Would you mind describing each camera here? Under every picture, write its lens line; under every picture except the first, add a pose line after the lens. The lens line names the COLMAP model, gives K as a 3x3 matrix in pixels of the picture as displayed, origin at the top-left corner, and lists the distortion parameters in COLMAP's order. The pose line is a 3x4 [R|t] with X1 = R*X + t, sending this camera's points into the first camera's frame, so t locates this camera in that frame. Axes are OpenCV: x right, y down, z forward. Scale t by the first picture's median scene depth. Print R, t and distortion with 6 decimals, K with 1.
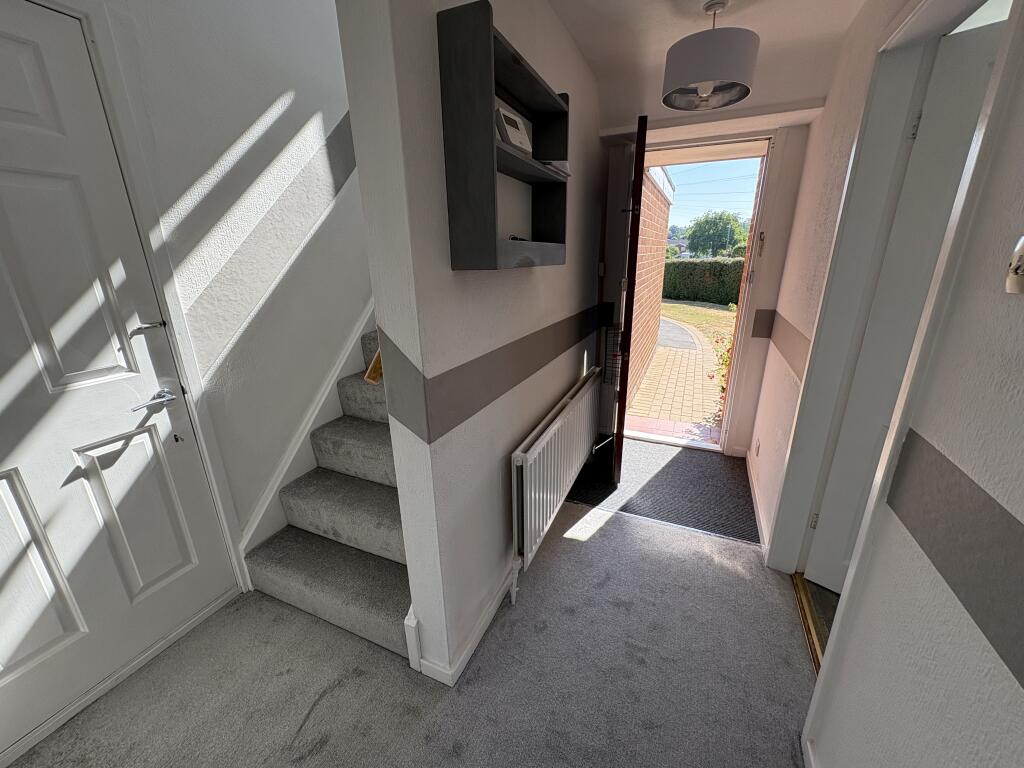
lens RADIAL K [[408.7, 0, 517.7], [0, 408.7, 384.0], [0, 0, 1]] dist [-0.000951, 0.000587]
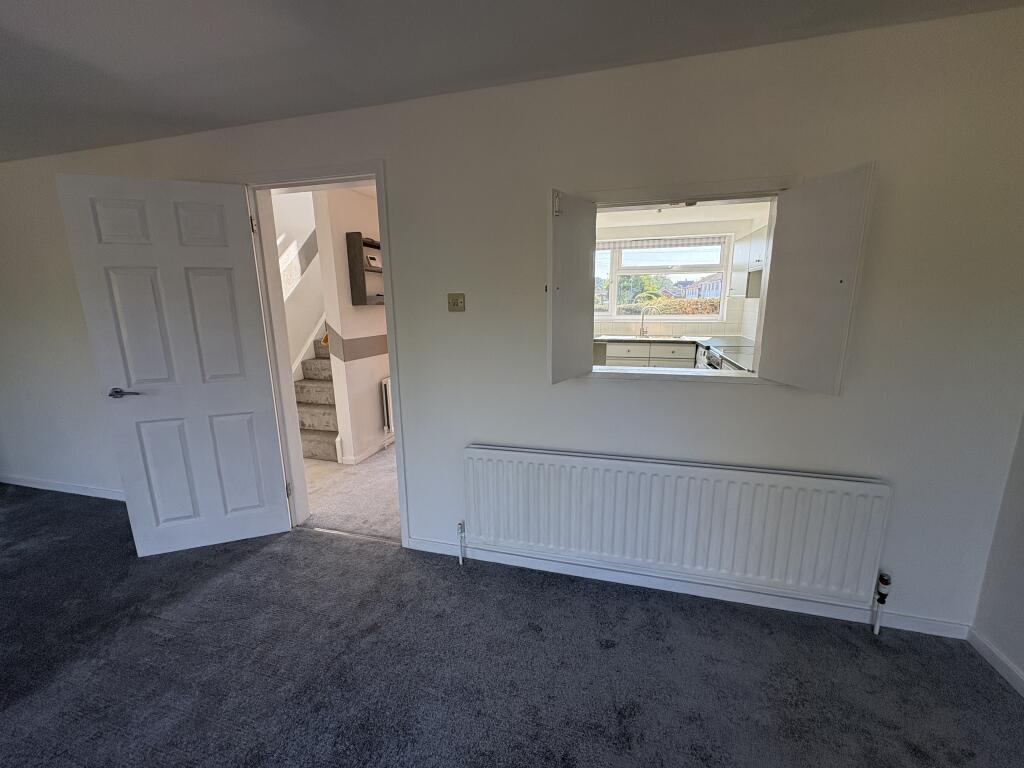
lens RADIAL K [[408.7, 0, 513.7], [0, 408.7, 381.0], [0, 0, 1]] dist [-0.000951, 0.000587]
pose [[0.990074, -0.028661, 0.137590, 0.503153], [0.044592, 0.992463, -0.114139, 0.578307], [-0.133282, 0.119142, 0.983891, -1.771320]]
